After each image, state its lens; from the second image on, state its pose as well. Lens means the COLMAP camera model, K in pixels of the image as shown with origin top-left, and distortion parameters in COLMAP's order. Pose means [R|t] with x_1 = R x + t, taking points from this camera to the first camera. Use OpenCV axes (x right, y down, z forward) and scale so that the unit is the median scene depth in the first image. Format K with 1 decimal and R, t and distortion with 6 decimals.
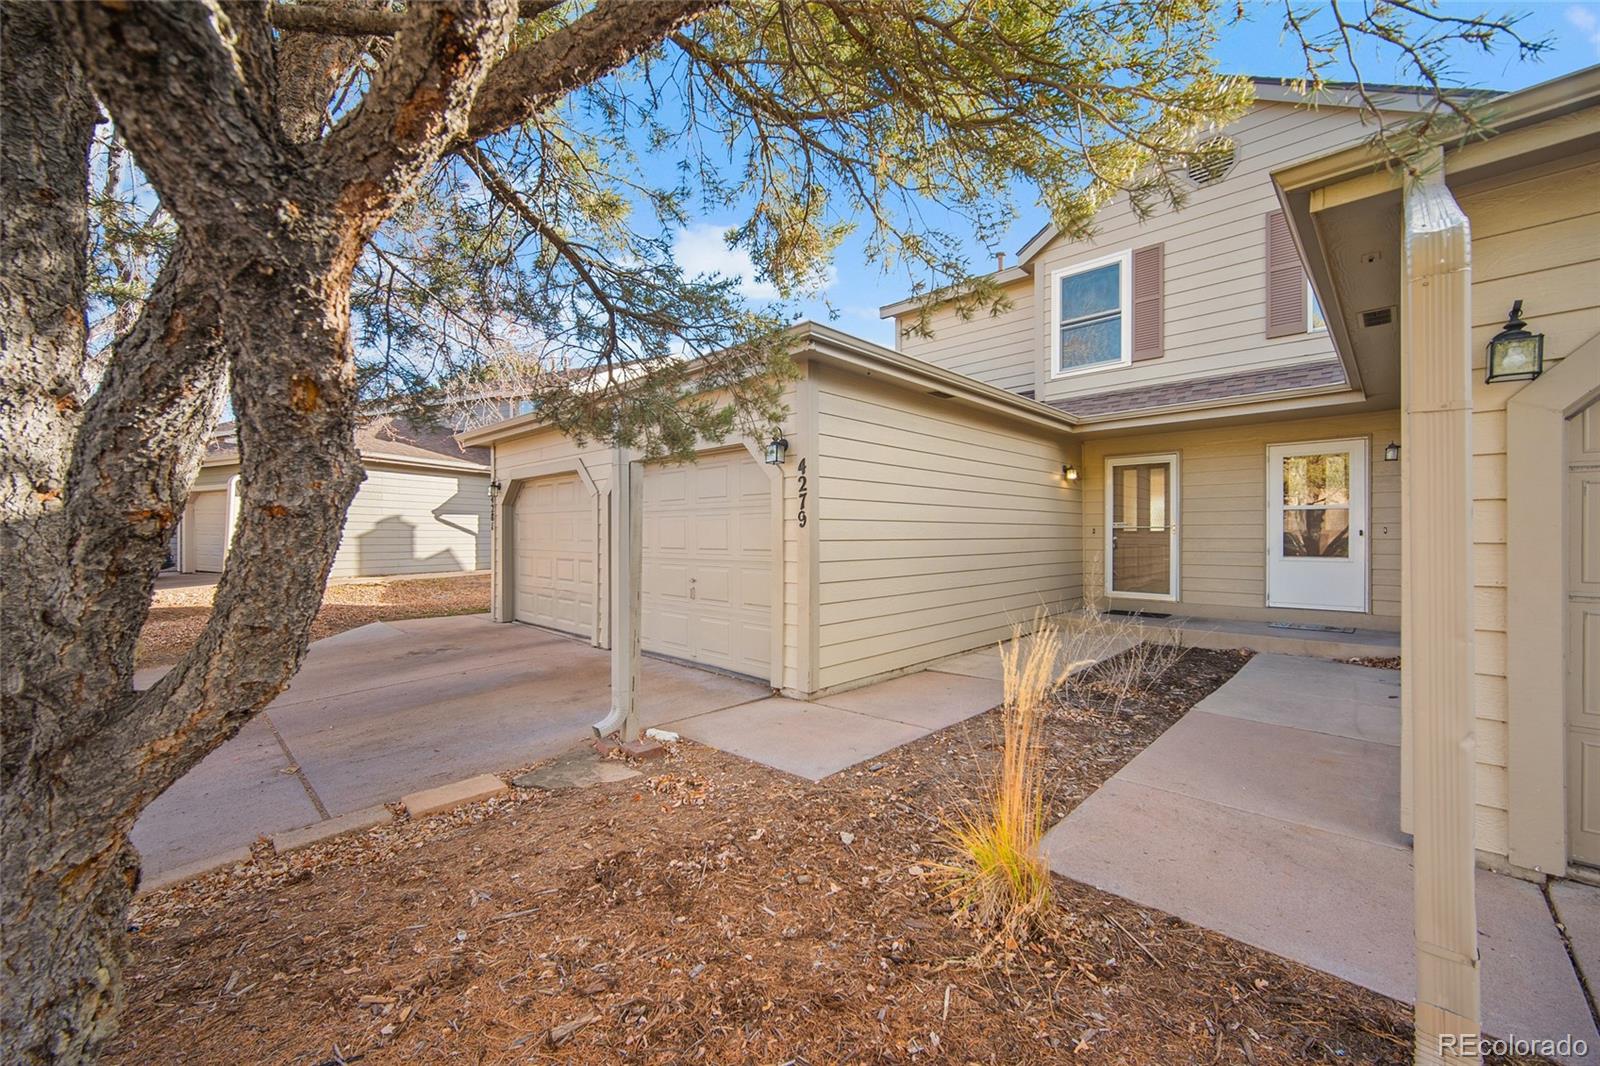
lens RADIAL K [[630.6, 0, 793.7], [0, 630.6, 528.1], [0, 0, 1]] dist [0.000244, -0.000380]
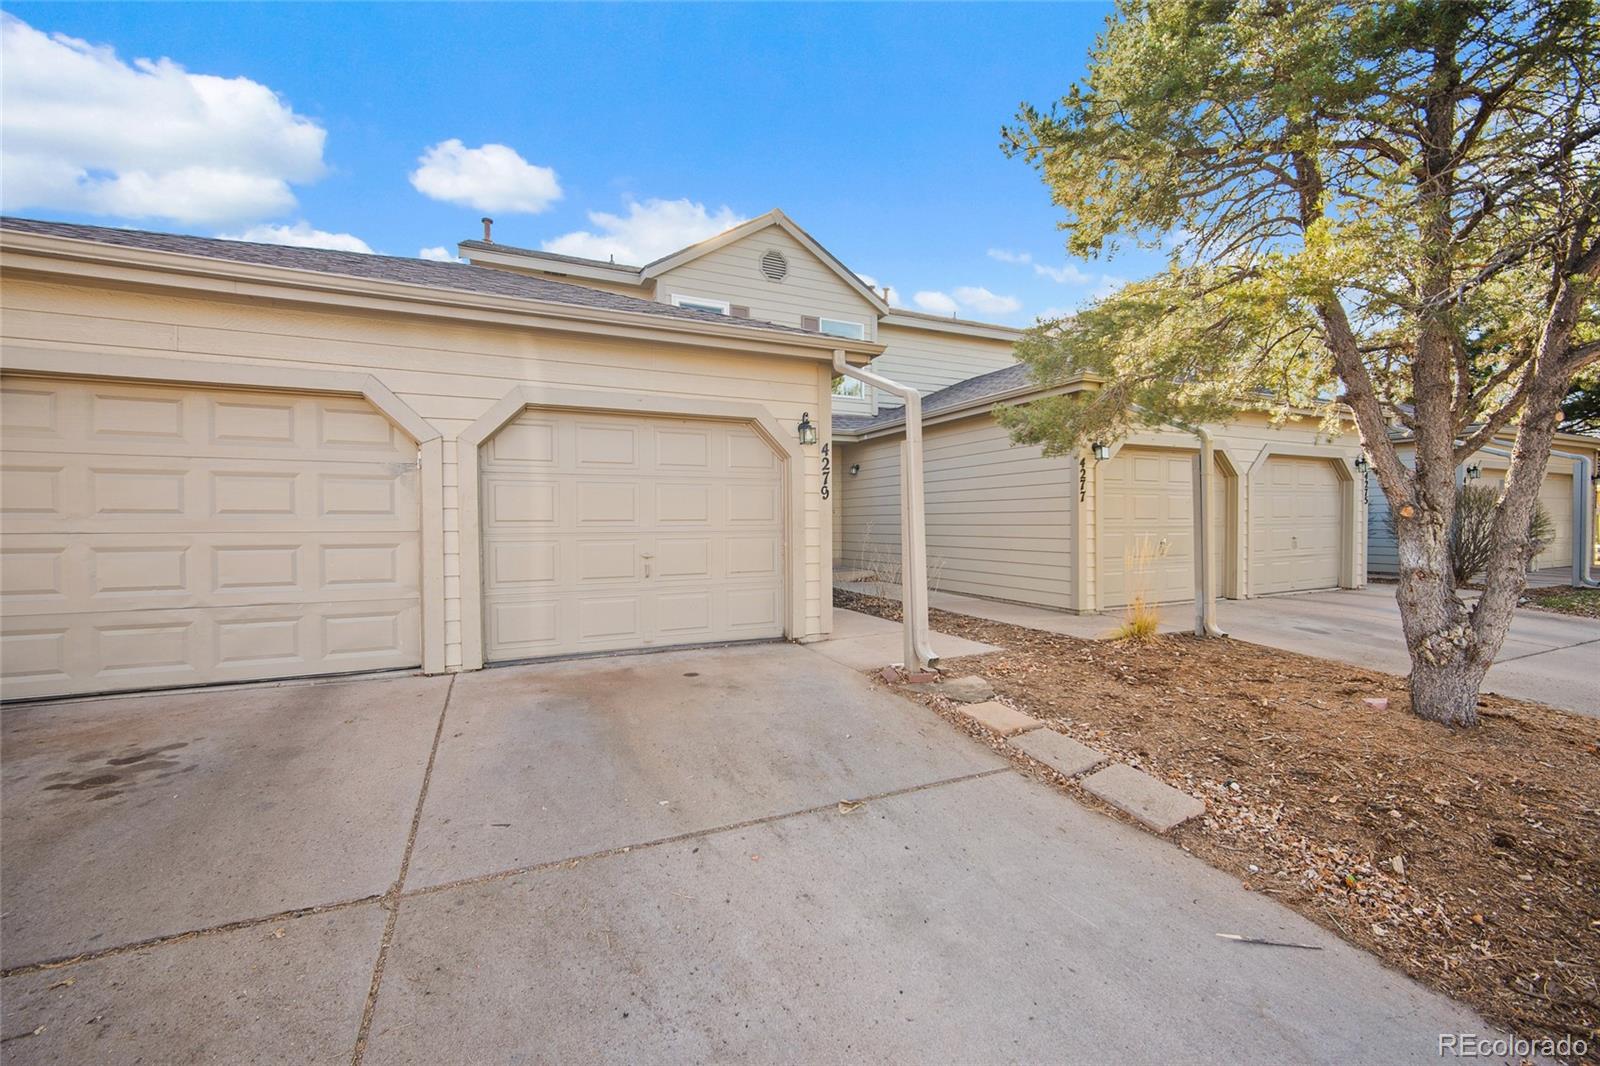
lens RADIAL K [[630.6, 0, 793.7], [0, 630.6, 528.1], [0, 0, 1]] dist [0.000244, -0.000380]
pose [[0.365402, -0.013436, 0.930753, -0.915990], [-0.001132, 0.999889, 0.014878, 0.028727], [-0.930849, -0.006490, 0.365346, 0.482737]]
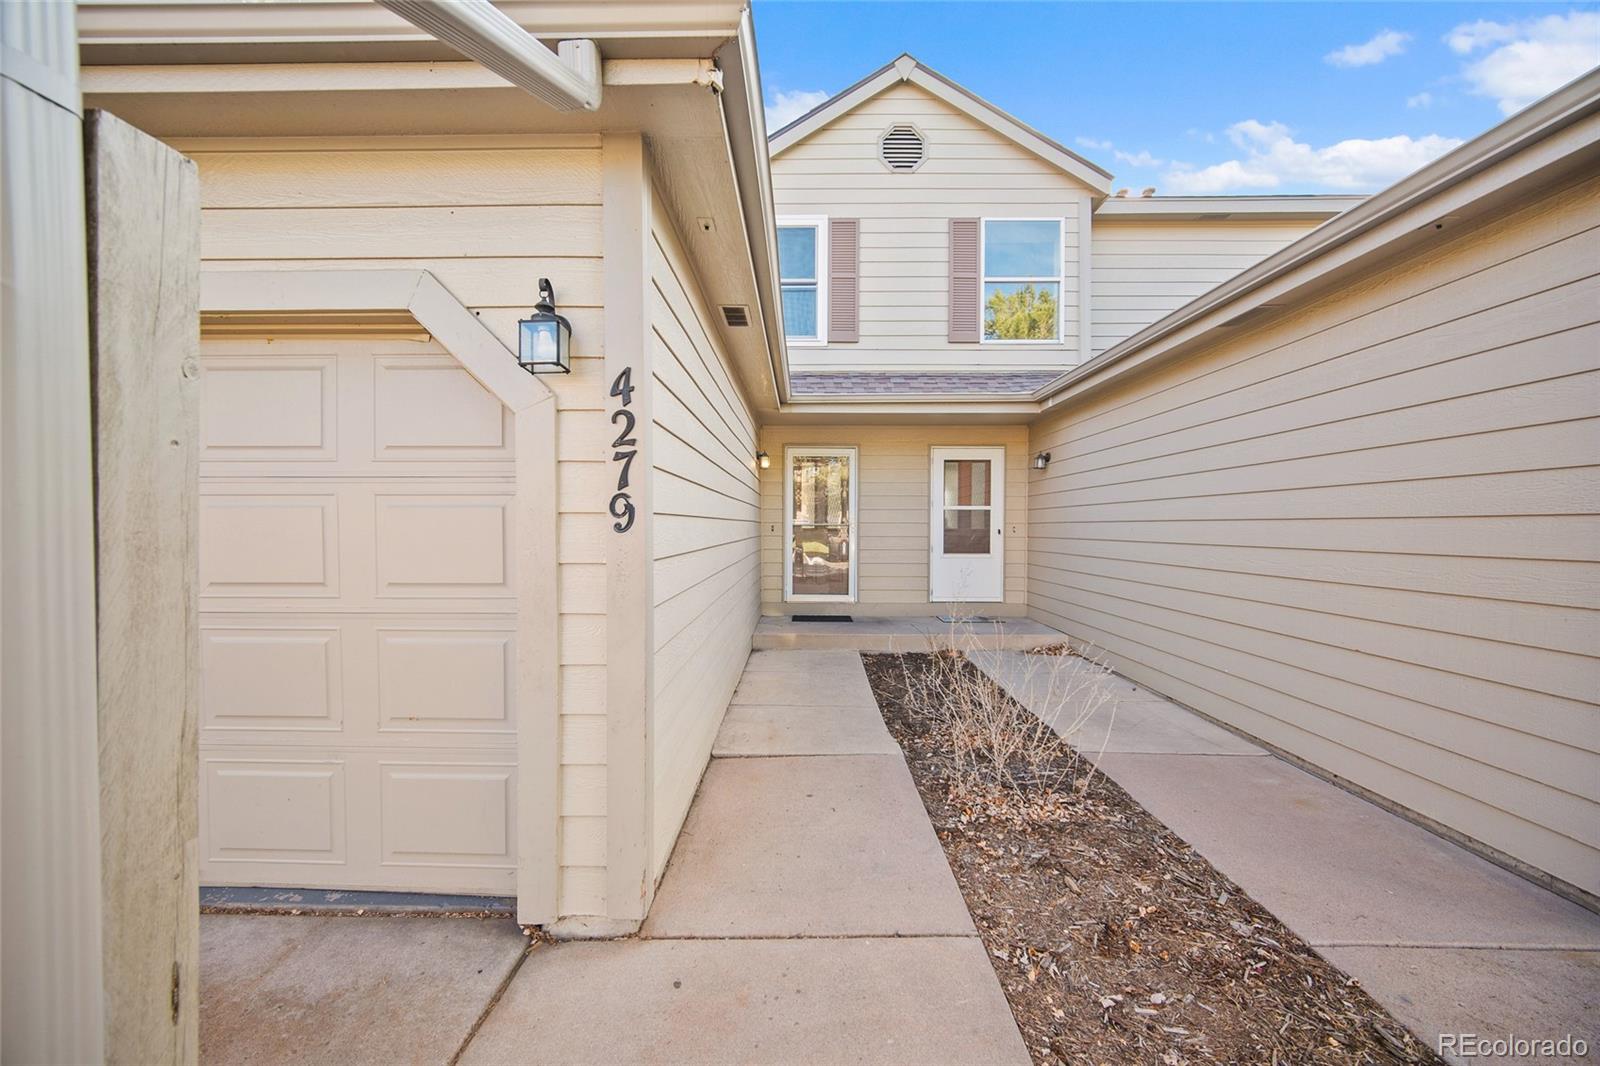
lens RADIAL K [[627.0, 0, 791.3], [0, 627.0, 529.3], [0, 0, 1]] dist [0.000016, 0.000080]
pose [[0.727440, -0.001572, 0.686169, -0.152629], [-0.008994, 0.999890, 0.011826, -0.007014], [-0.686112, -0.014774, 0.727346, 0.490012]]
